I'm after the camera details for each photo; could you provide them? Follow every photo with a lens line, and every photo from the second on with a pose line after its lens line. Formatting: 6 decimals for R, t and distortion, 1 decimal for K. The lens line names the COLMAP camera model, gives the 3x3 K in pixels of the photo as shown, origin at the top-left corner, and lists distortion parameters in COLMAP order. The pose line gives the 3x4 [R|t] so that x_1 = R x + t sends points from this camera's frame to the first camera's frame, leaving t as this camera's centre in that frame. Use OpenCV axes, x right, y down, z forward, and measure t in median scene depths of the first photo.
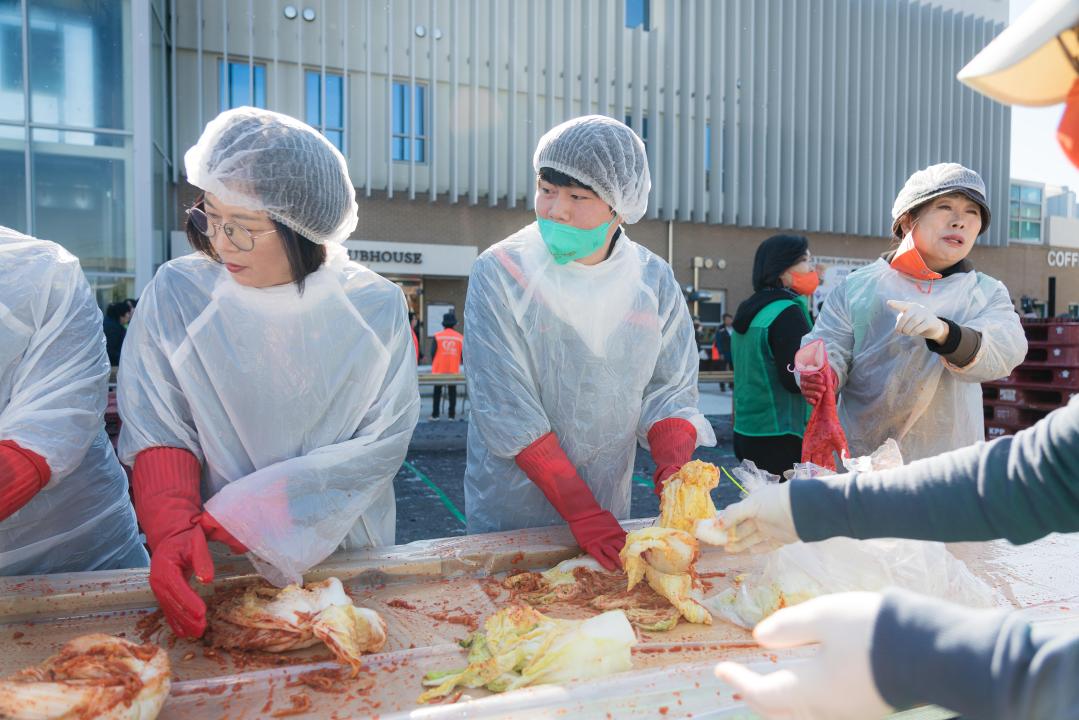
lens RADIAL K [[721.9, 0, 542.5], [0, 721.9, 360.2], [0, 0, 1]] dist [-0.000683, 0.000035]
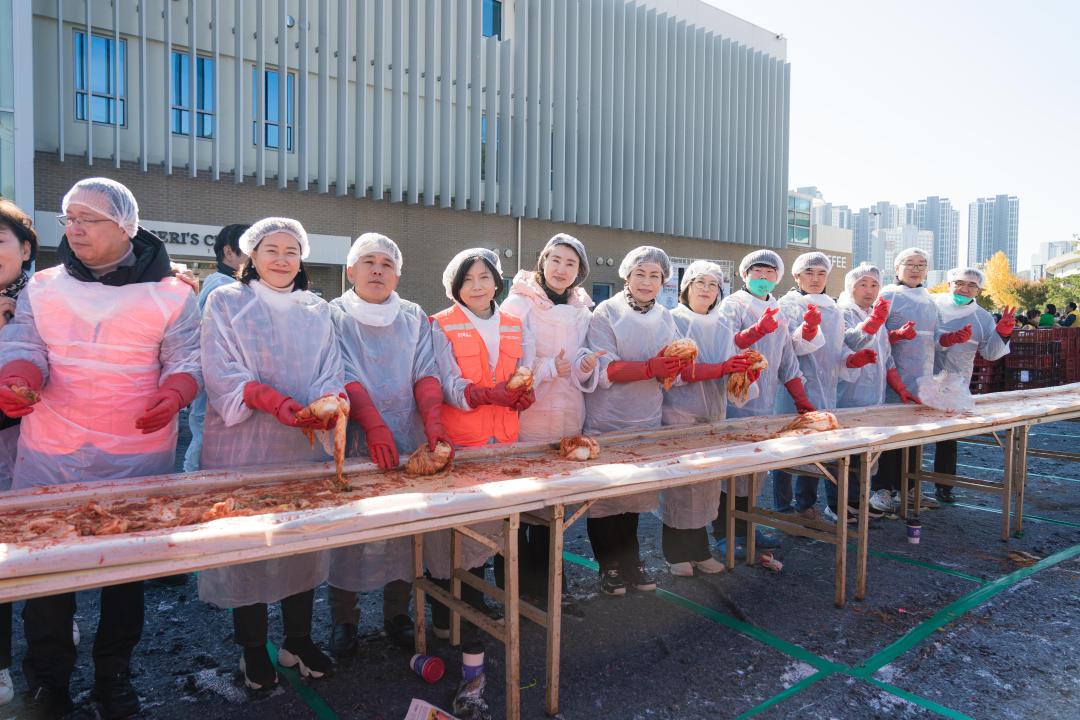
lens RADIAL K [[699.6, 0, 537.3], [0, 699.6, 323.5], [0, 0, 1]] dist [-0.000791, 0.000745]
pose [[0.973523, 0.004780, 0.228537, 0.100428], [0.002949, 0.999436, -0.033465, -0.001683], [-0.228568, 0.033253, 0.972960, 0.044306]]
